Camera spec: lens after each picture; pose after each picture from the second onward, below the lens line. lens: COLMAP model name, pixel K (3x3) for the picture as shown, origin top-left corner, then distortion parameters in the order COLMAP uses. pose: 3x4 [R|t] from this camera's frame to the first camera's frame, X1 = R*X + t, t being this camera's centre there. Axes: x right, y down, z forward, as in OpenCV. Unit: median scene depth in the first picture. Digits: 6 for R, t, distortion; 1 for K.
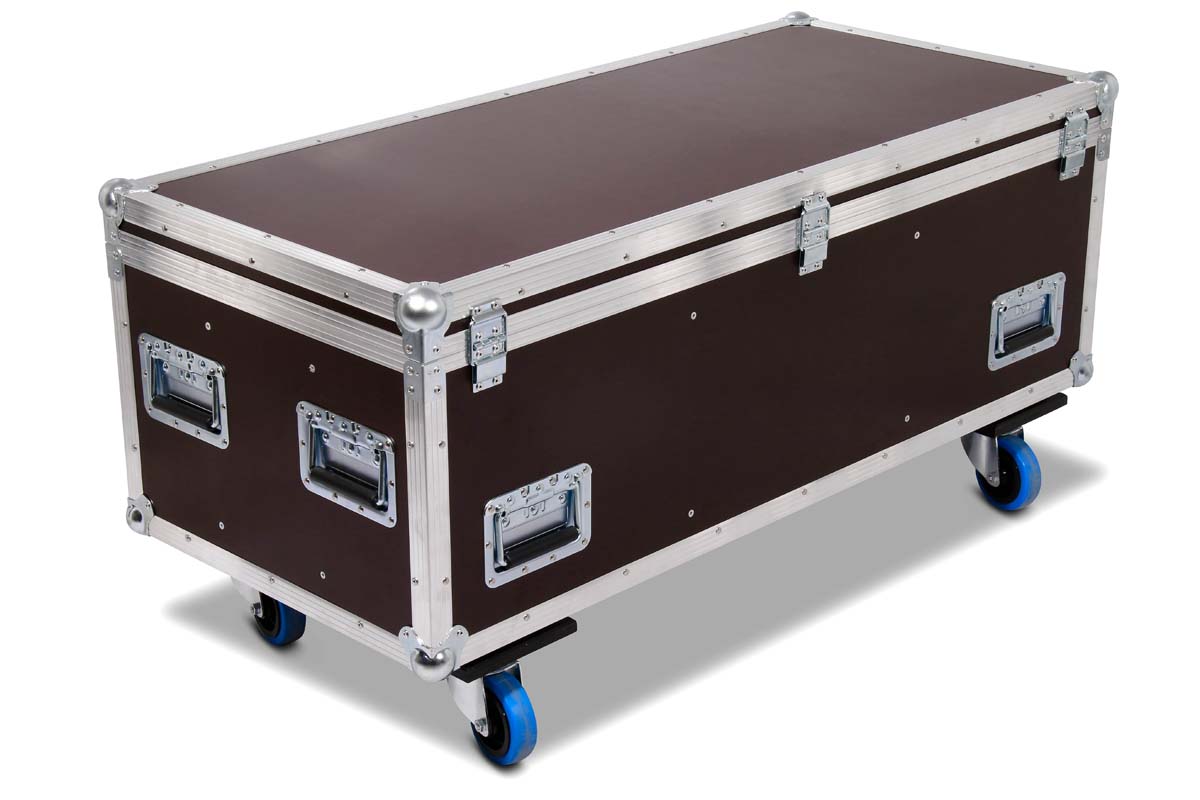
lens RADIAL K [[2361.3, 0, 598.9], [0, 2361.3, 356.0], [0, 0, 1]] dist [0.298148, -0.014529]
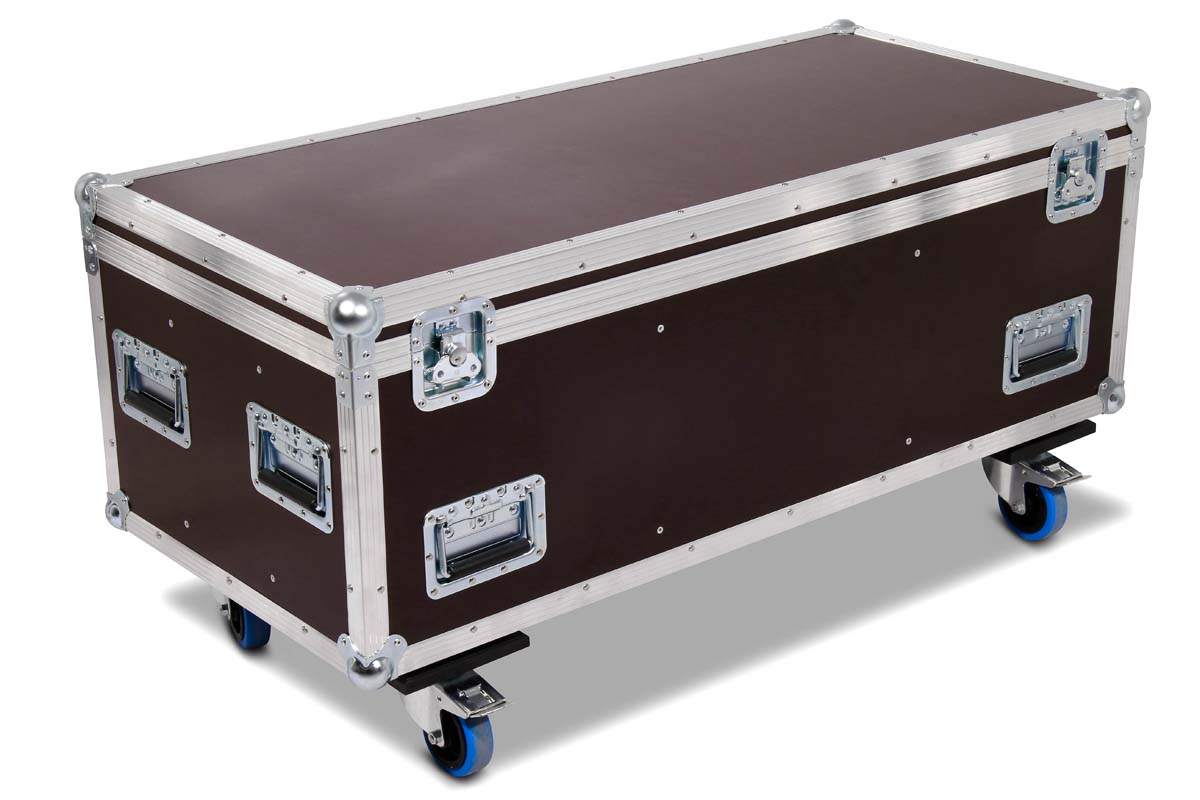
lens RADIAL K [[2368.6, 0, 600.0], [0, 2368.6, 400.0], [0, 0, 1]] dist [0.209086, 0.187059]
pose [[0.995722, 0.033673, -0.086050, 0.099710], [-0.032292, 0.999327, 0.017383, -0.003846], [0.086578, -0.014529, 0.996139, 0.022305]]
